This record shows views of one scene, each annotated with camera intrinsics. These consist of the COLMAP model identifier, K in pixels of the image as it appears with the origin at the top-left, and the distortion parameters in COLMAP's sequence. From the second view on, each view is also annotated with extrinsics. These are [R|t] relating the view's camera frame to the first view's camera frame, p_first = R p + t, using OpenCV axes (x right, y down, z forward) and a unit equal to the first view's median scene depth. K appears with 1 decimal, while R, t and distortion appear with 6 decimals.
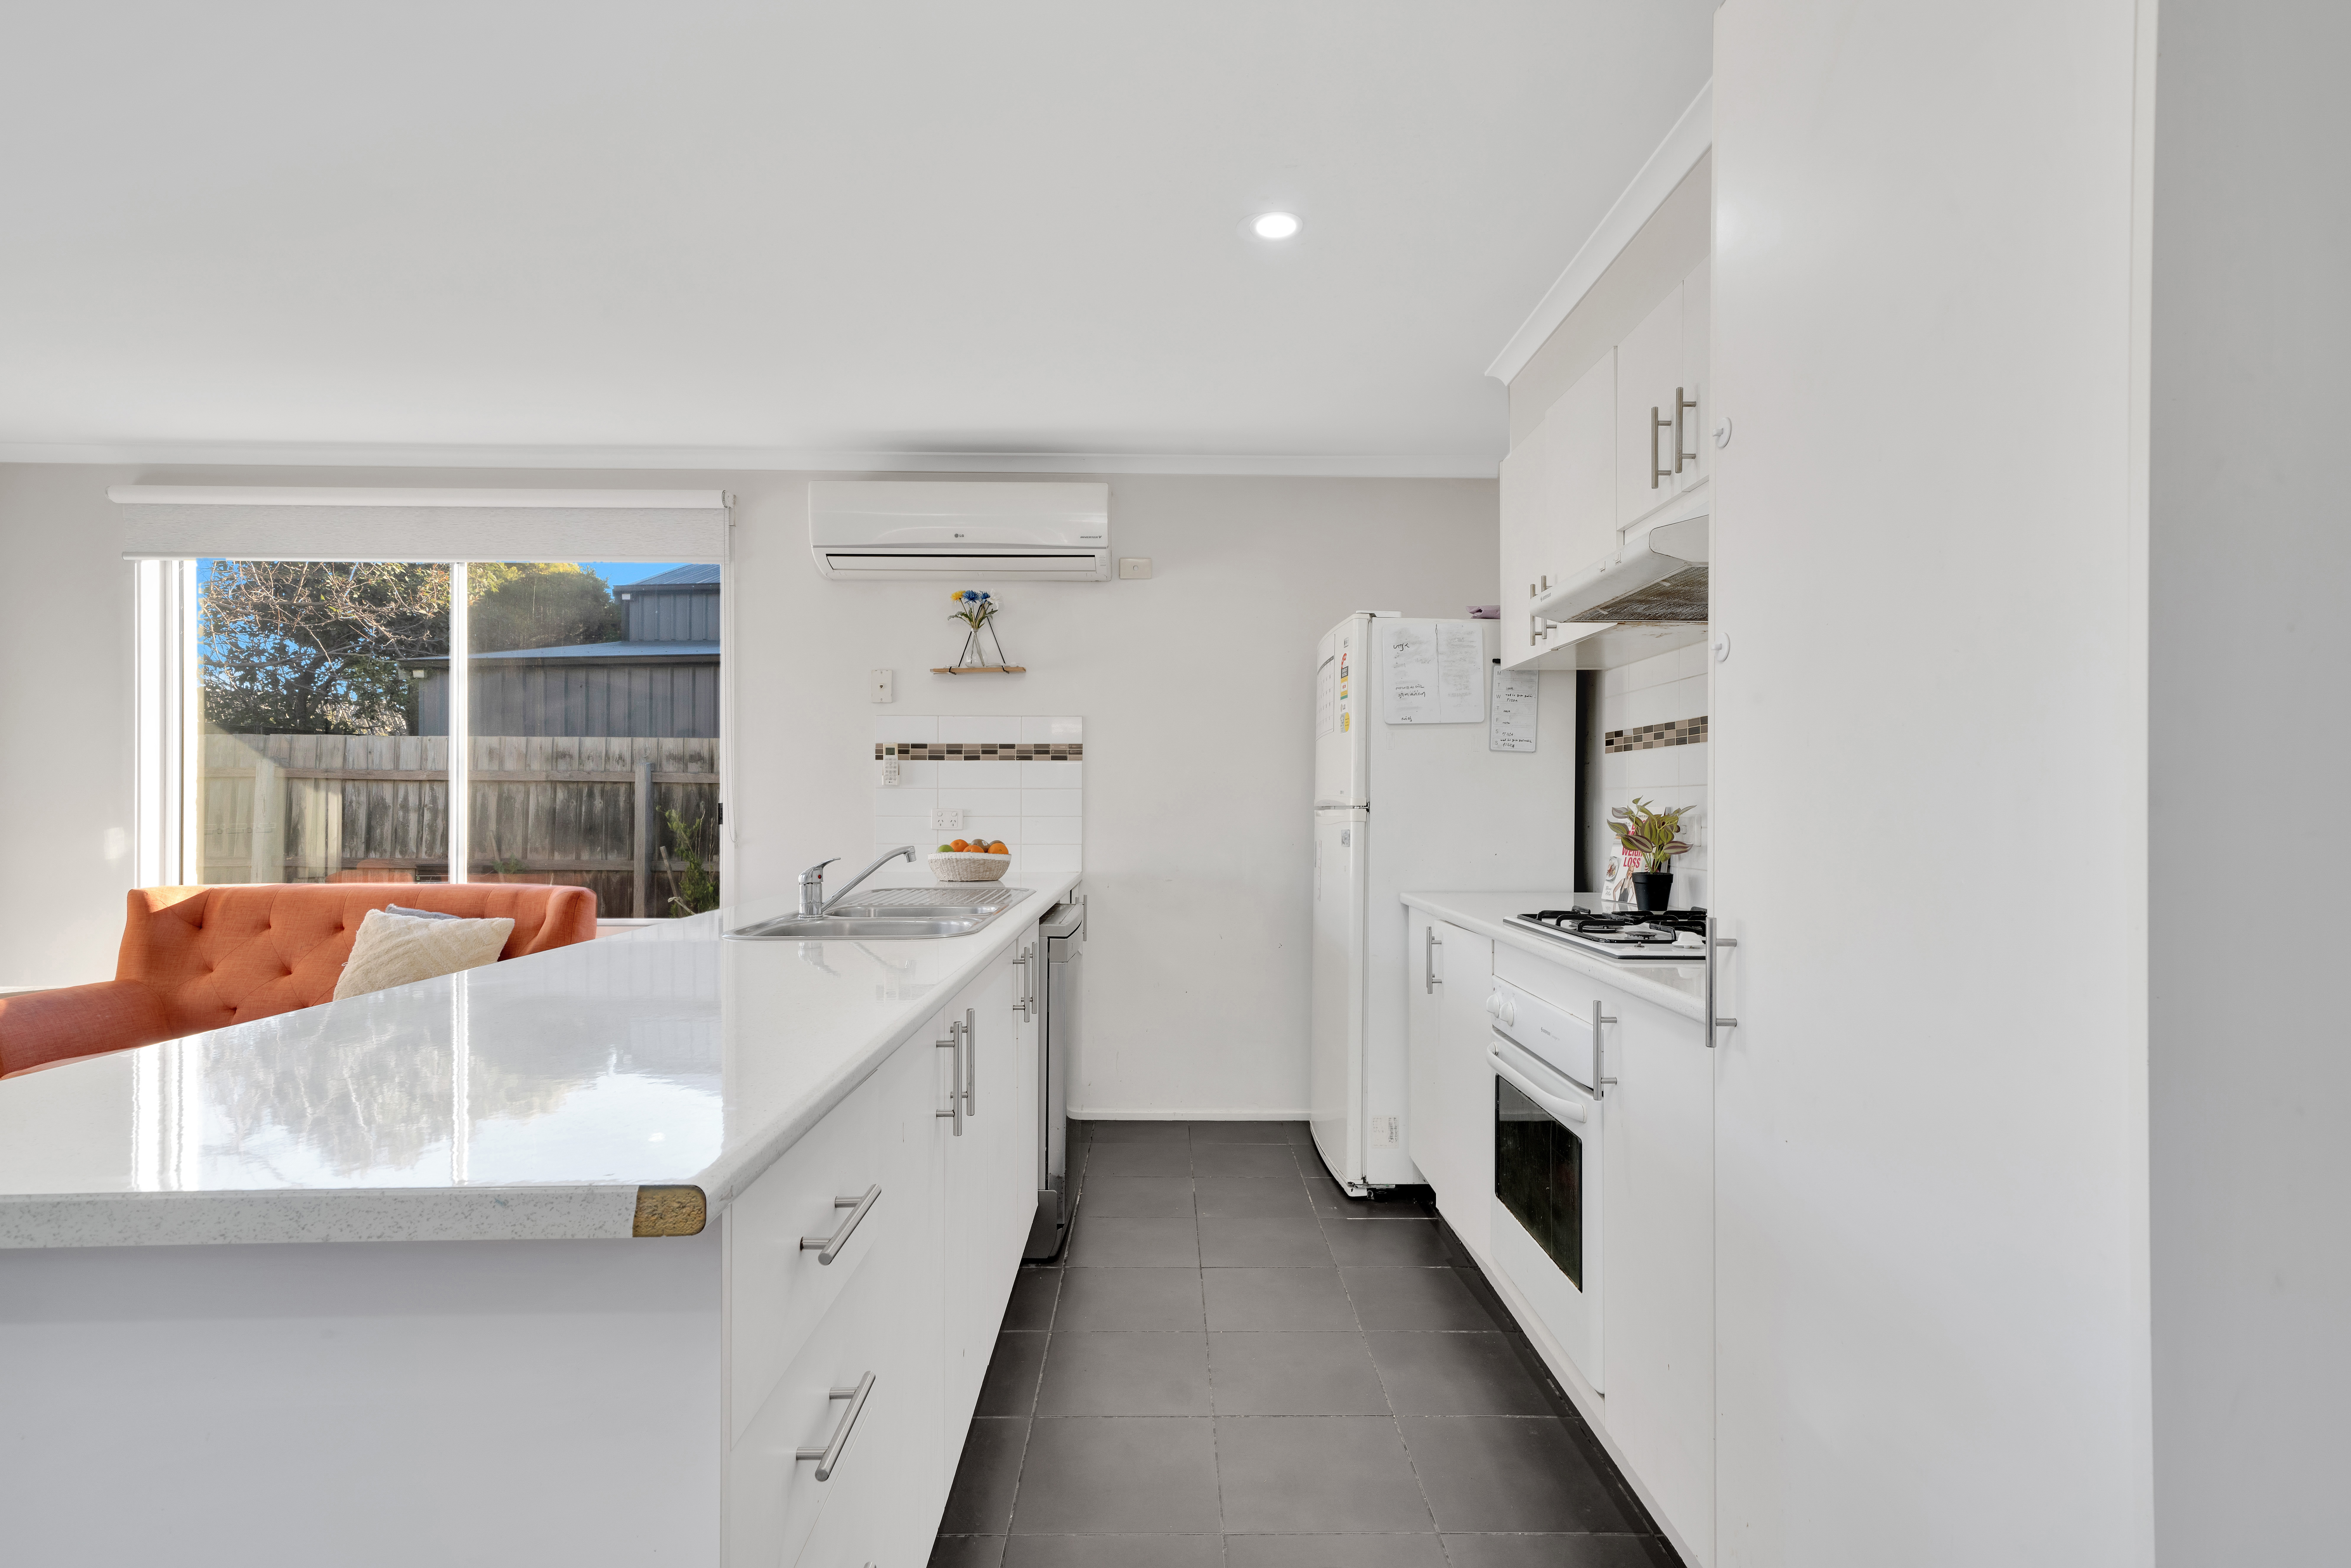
lens RADIAL K [[1117.5, 0, 1179.1], [0, 1117.5, 801.6], [0, 0, 1]] dist [0.005543, 0.000531]
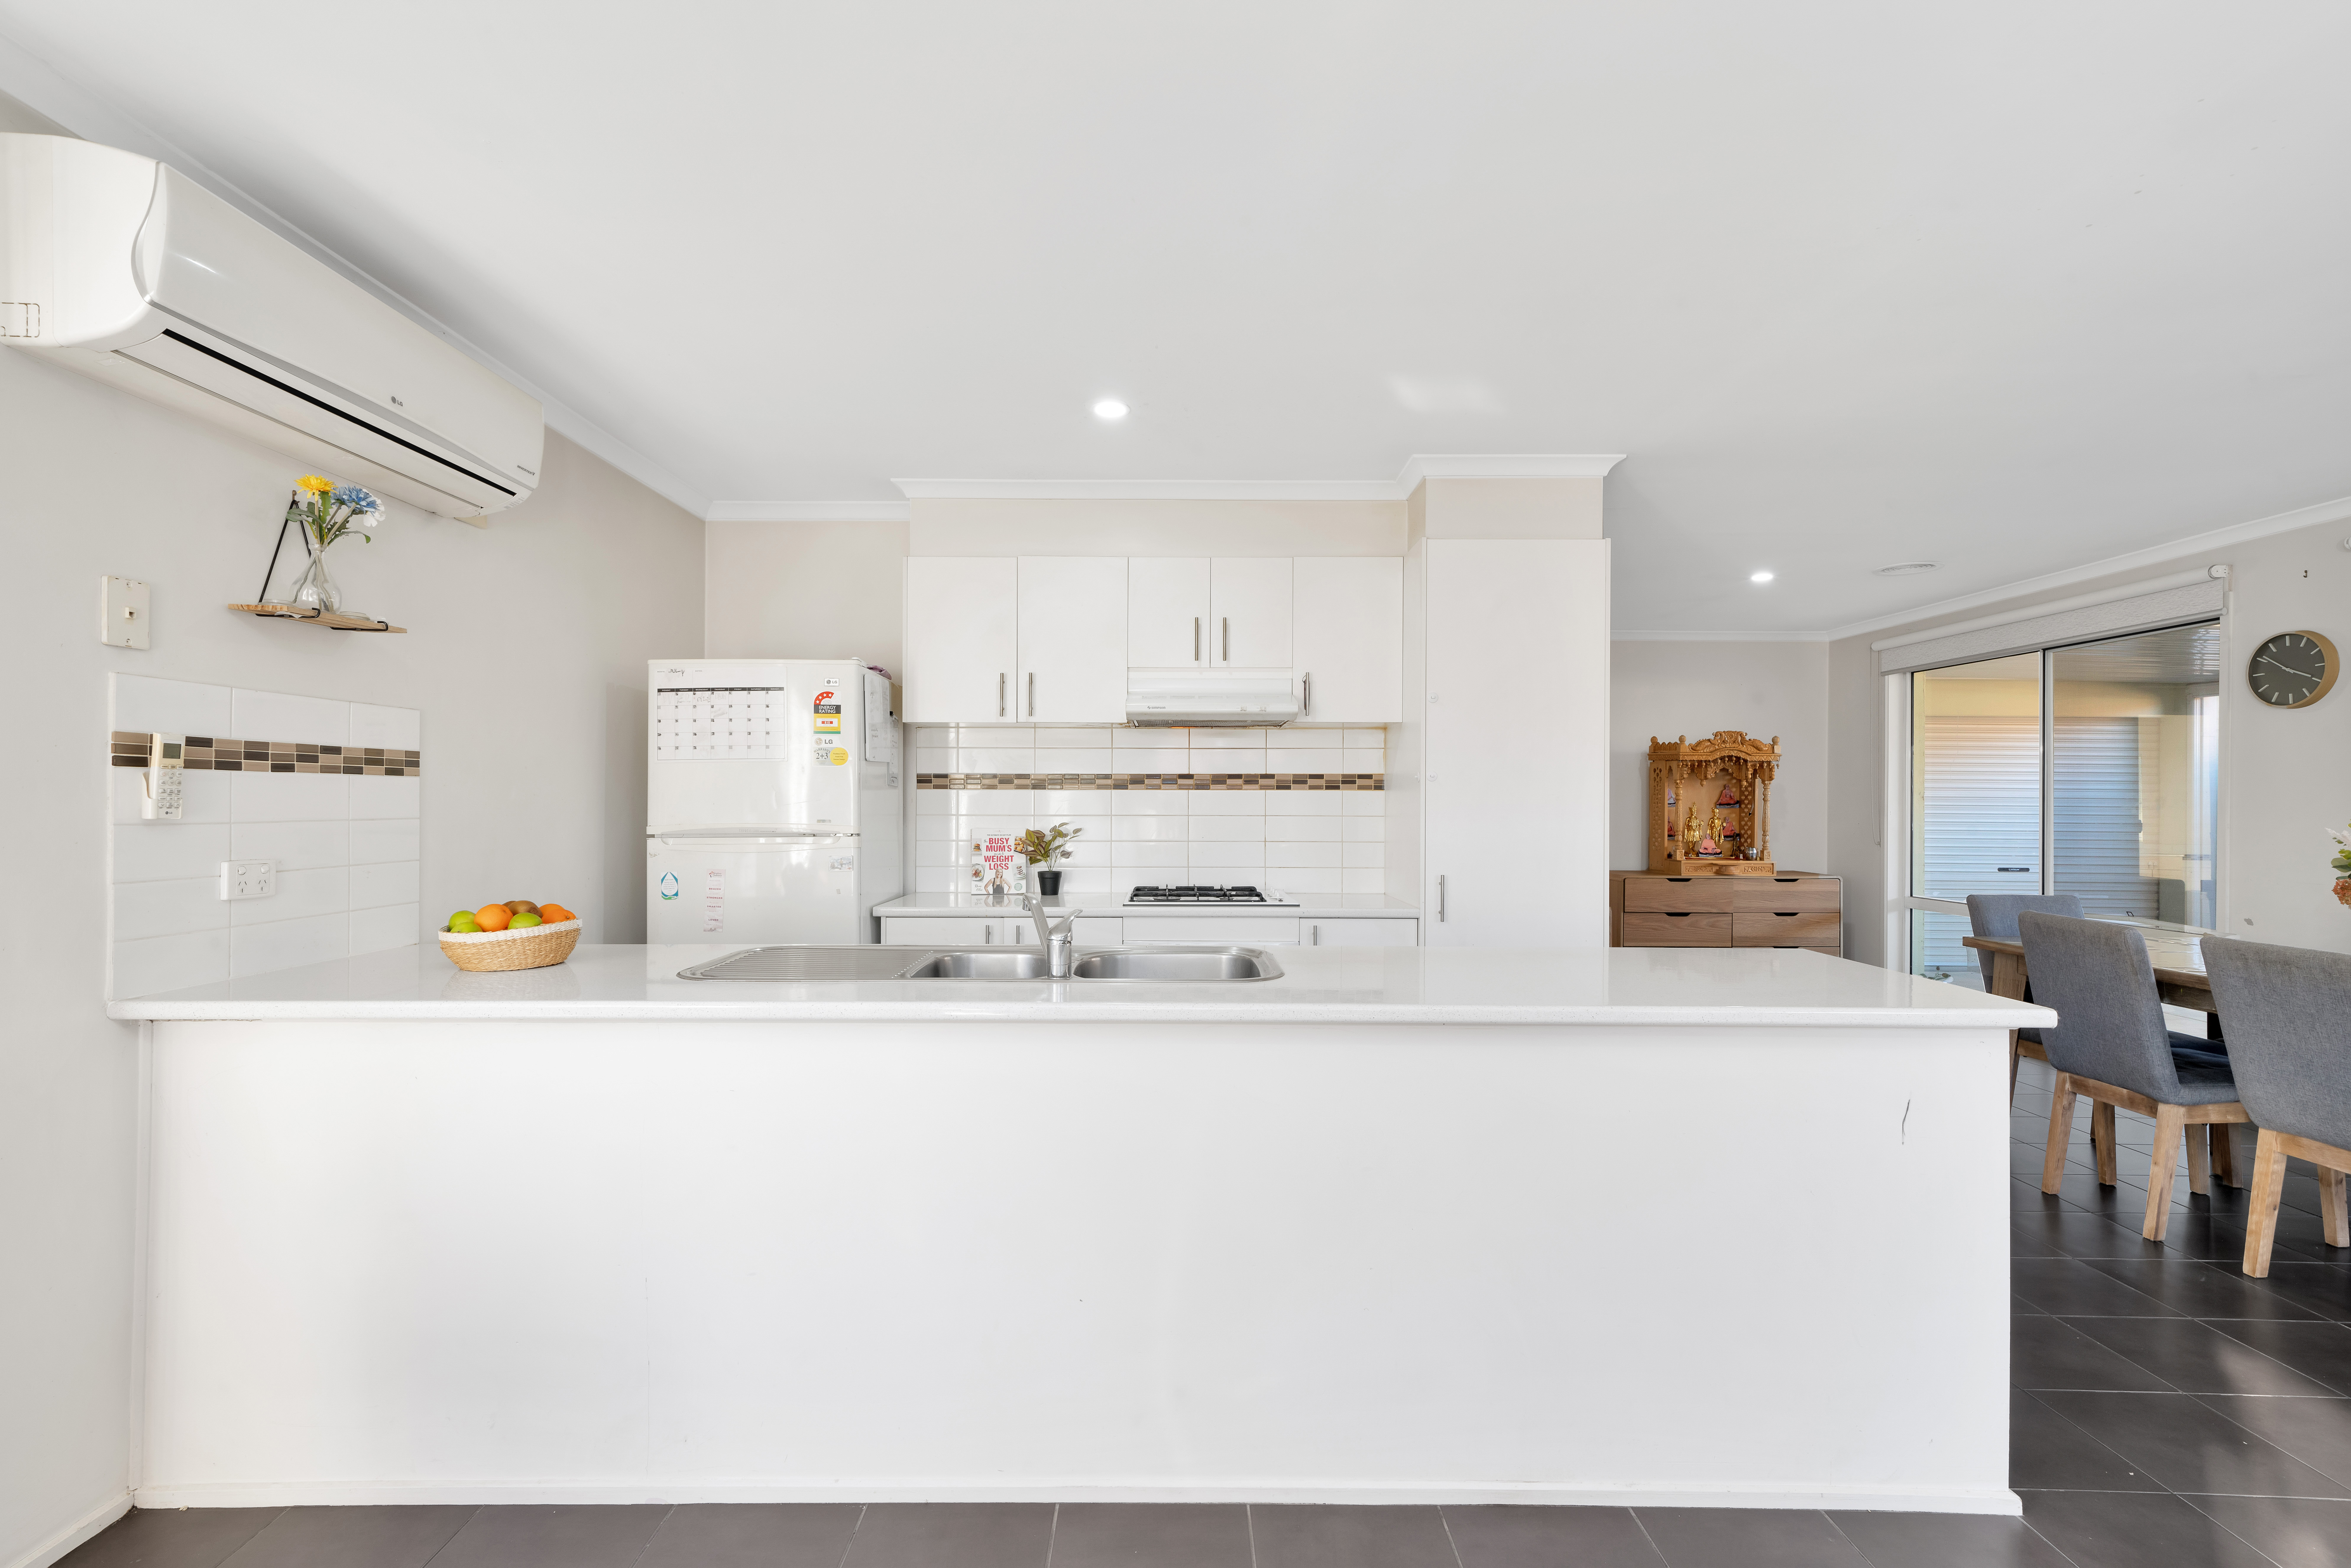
lens RADIAL K [[1066.2, 0, 1173.9], [0, 1066.2, 797.7], [0, 0, 1]] dist [0.010865, 0.001495]
pose [[0.011184, 0.001350, 0.999937, -0.747921], [-0.006667, 0.999977, -0.001275, -0.027170], [-0.999915, -0.006652, 0.011193, 0.561642]]
